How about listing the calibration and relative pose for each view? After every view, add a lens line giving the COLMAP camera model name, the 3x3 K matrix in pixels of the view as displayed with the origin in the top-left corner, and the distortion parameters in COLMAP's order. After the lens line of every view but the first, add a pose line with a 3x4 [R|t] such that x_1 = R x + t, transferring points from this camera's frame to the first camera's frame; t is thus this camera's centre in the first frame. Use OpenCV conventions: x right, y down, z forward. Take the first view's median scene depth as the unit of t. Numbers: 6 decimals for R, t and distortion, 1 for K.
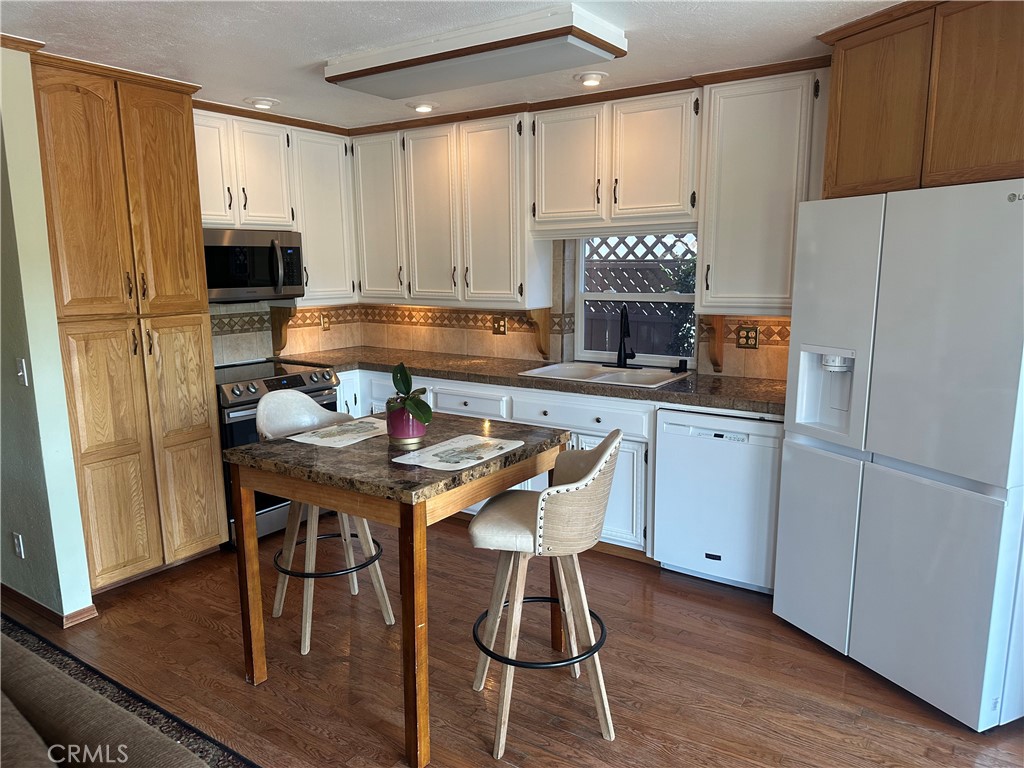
lens RADIAL K [[716.1, 0, 516.5], [0, 716.1, 392.4], [0, 0, 1]] dist [0.064410, -0.077690]
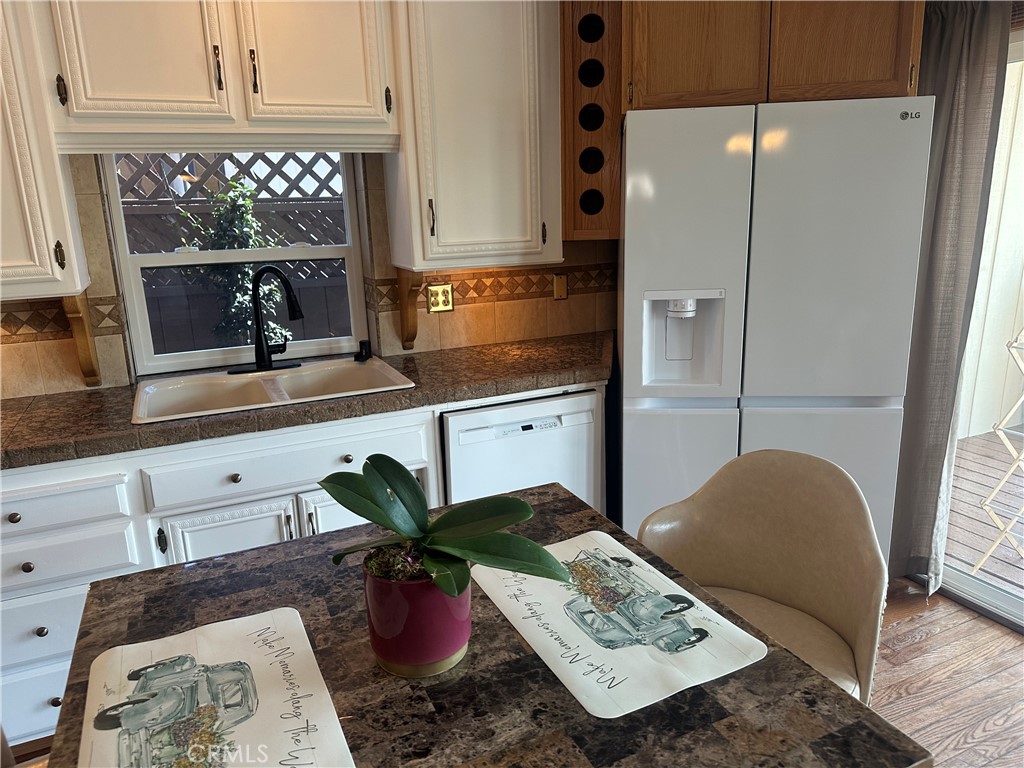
lens RADIAL K [[716.1, 0, 516.0], [0, 716.1, 388.4], [0, 0, 1]] dist [0.064410, -0.077690]
pose [[0.512950, -0.220911, 0.829506, -0.289567], [0.176638, 0.972803, 0.149844, -0.080984], [-0.840048, 0.069660, 0.538021, 0.521572]]
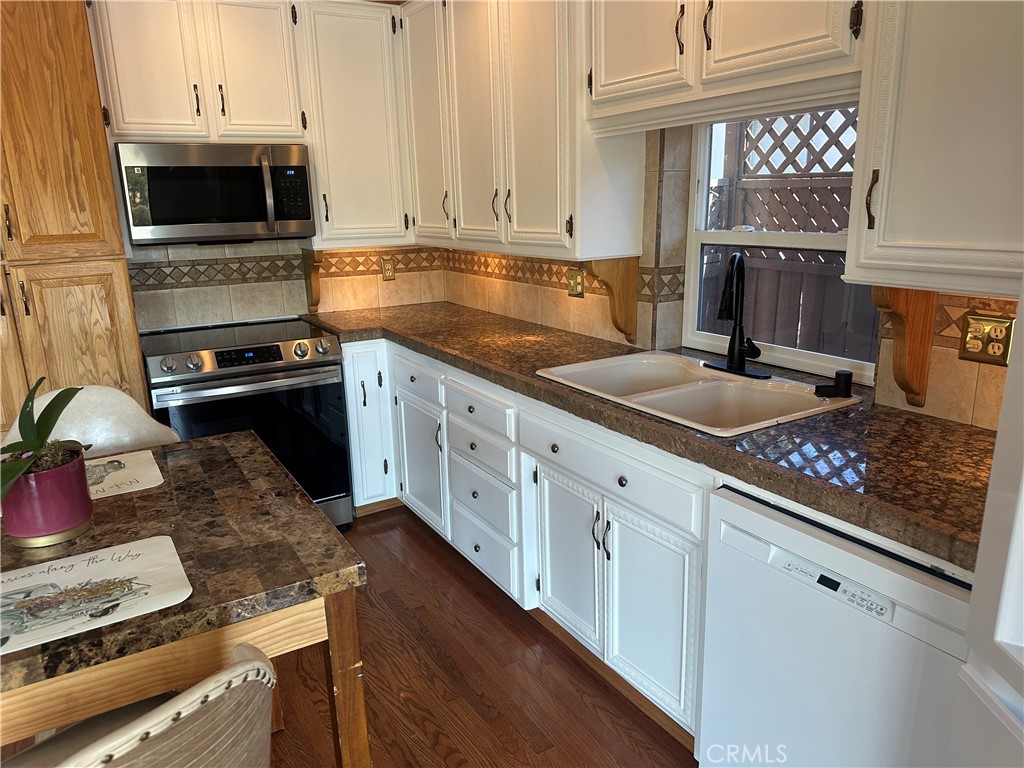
lens RADIAL K [[716.1, 0, 519.3], [0, 716.1, 387.4], [0, 0, 1]] dist [0.064410, -0.077690]
pose [[0.911008, 0.090451, -0.402346, 0.238168], [-0.057042, 0.993910, 0.094282, -0.070814], [0.408424, -0.062941, 0.910620, 0.474752]]
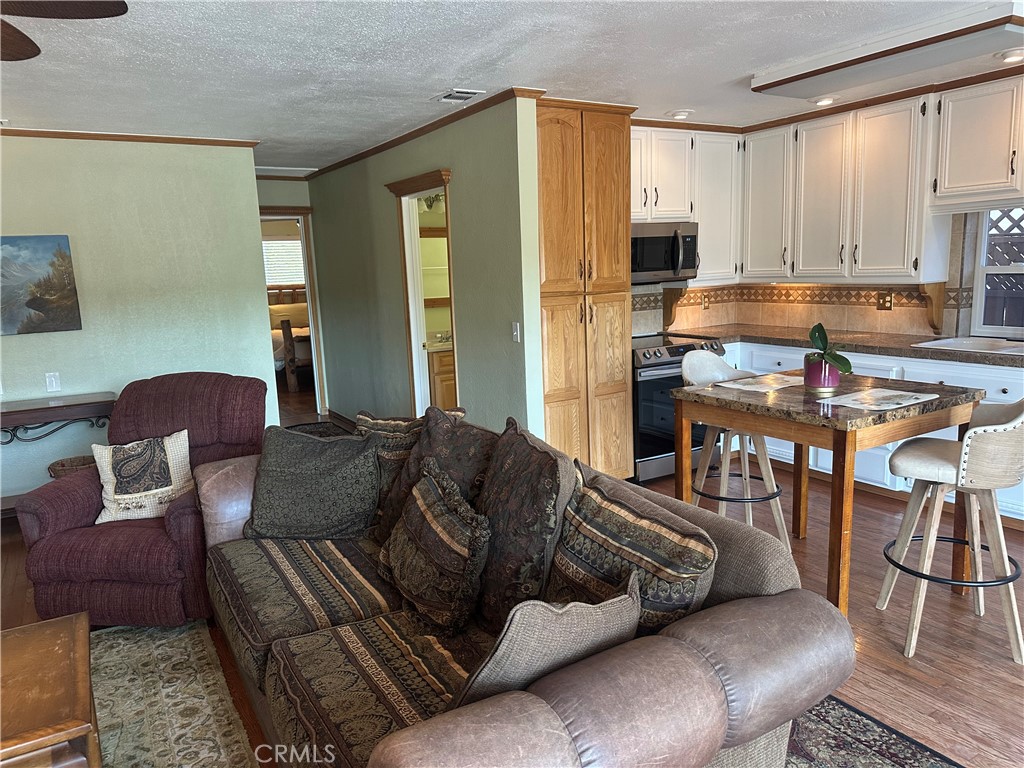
lens RADIAL K [[716.1, 0, 515.6], [0, 716.1, 391.3], [0, 0, 1]] dist [0.064410, -0.077690]
pose [[0.907324, 0.044798, -0.418038, -0.078147], [-0.041652, 0.998993, 0.016651, 0.048948], [0.418364, 0.002304, 0.908277, -0.199932]]
